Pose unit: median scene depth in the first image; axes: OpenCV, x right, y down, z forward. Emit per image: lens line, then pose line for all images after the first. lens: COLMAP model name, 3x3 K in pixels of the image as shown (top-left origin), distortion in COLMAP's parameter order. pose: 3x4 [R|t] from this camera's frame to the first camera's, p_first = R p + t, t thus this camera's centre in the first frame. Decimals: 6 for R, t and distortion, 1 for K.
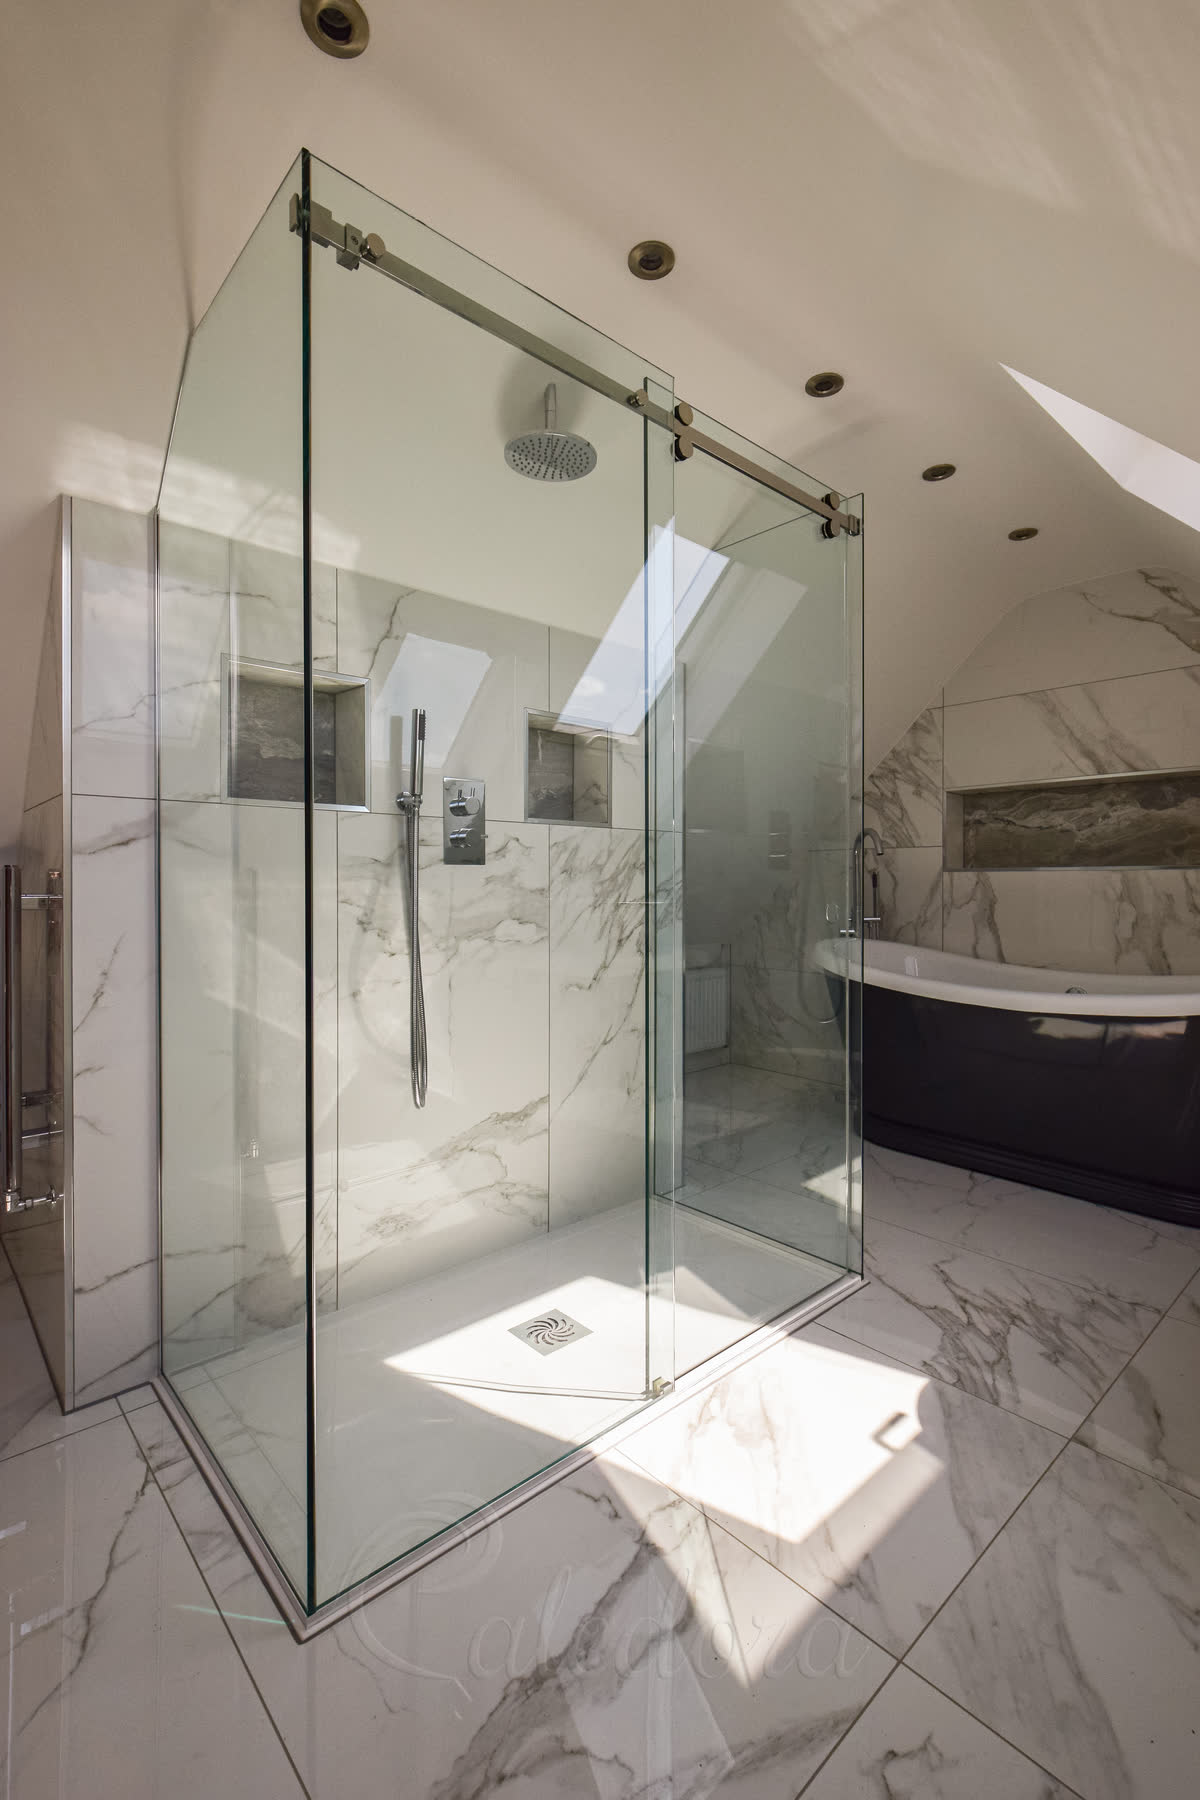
lens RADIAL K [[815.5, 0, 602.3], [0, 815.5, 889.5], [0, 0, 1]] dist [-0.003330, 0.002531]
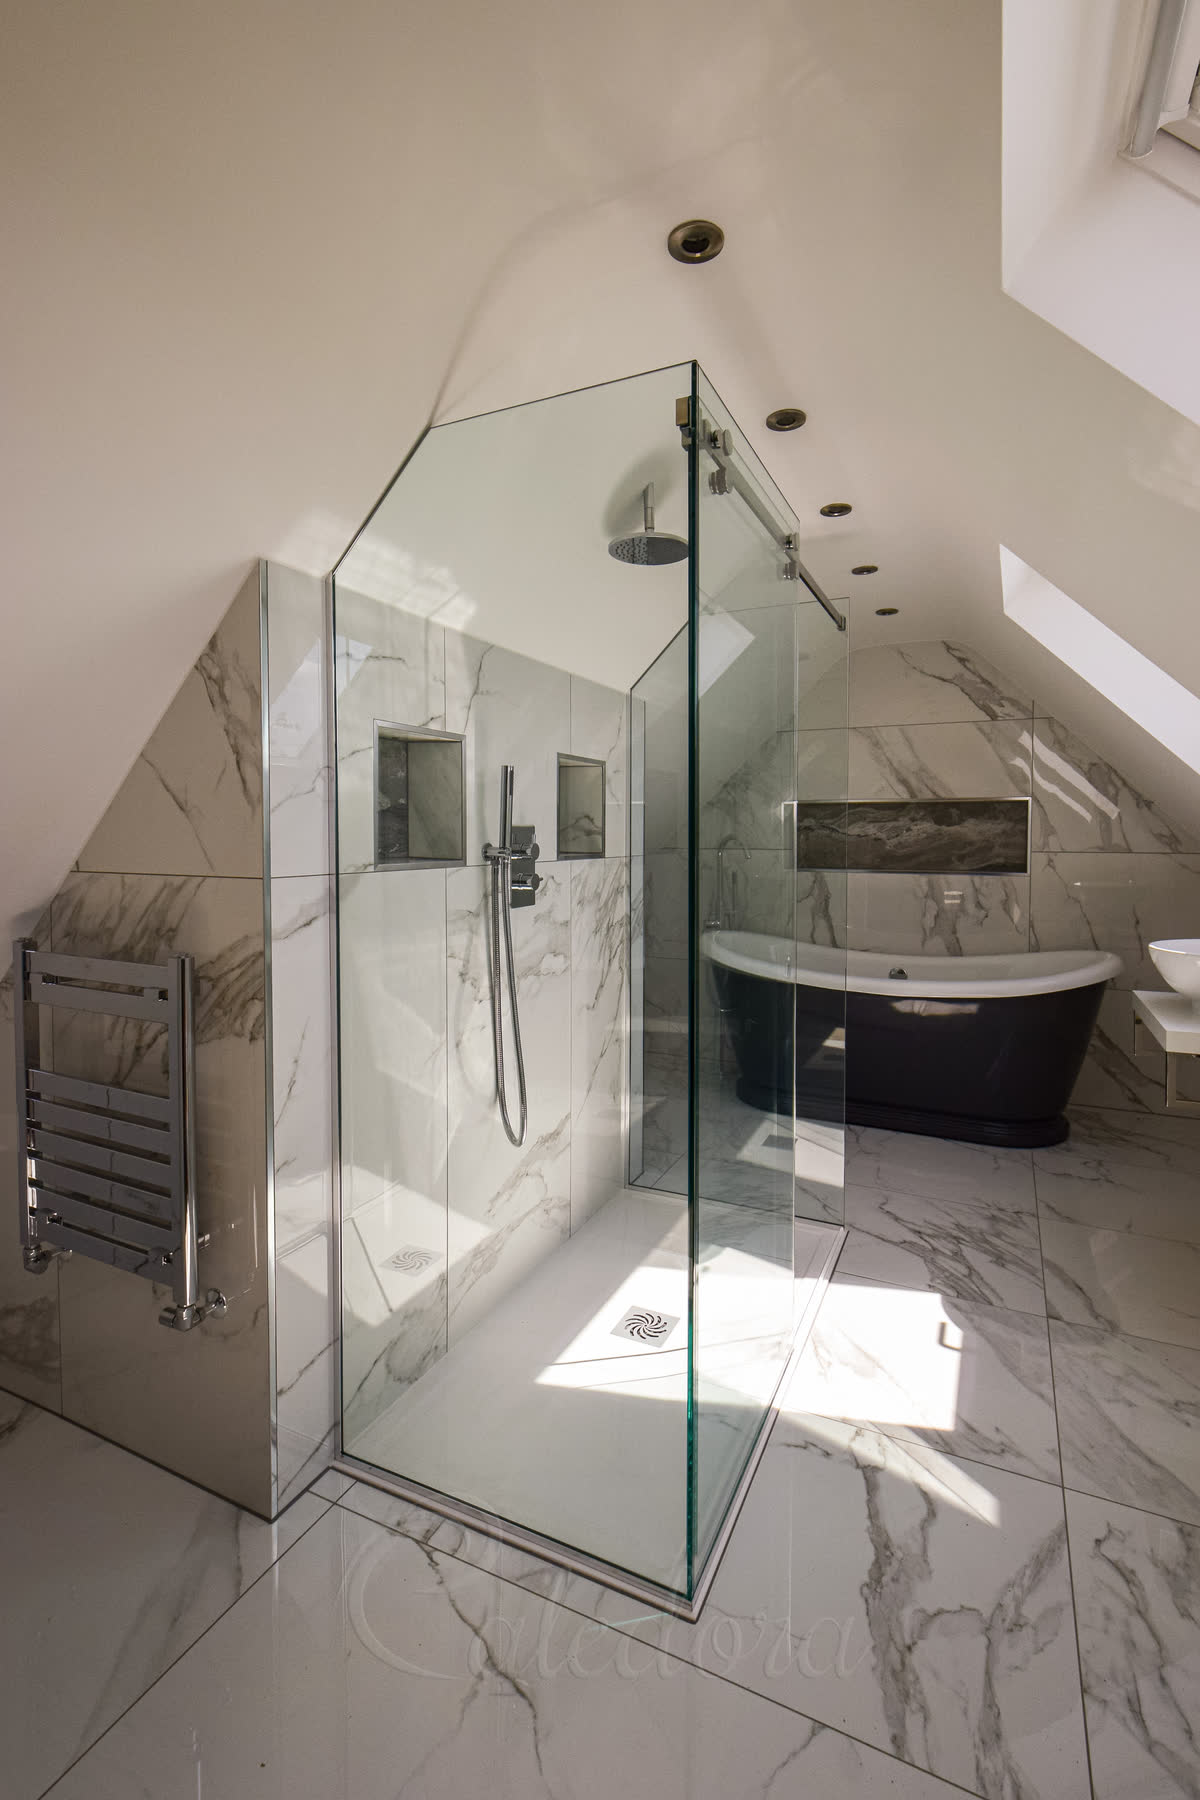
lens RADIAL K [[815.5, 0, 647.7], [0, 815.5, 870.6], [0, 0, 1]] dist [-0.003330, 0.002531]
pose [[0.924834, -0.012210, 0.380175, -0.455901], [0.002998, 0.999688, 0.024814, -0.111548], [-0.380359, -0.021809, 0.924582, -0.031925]]
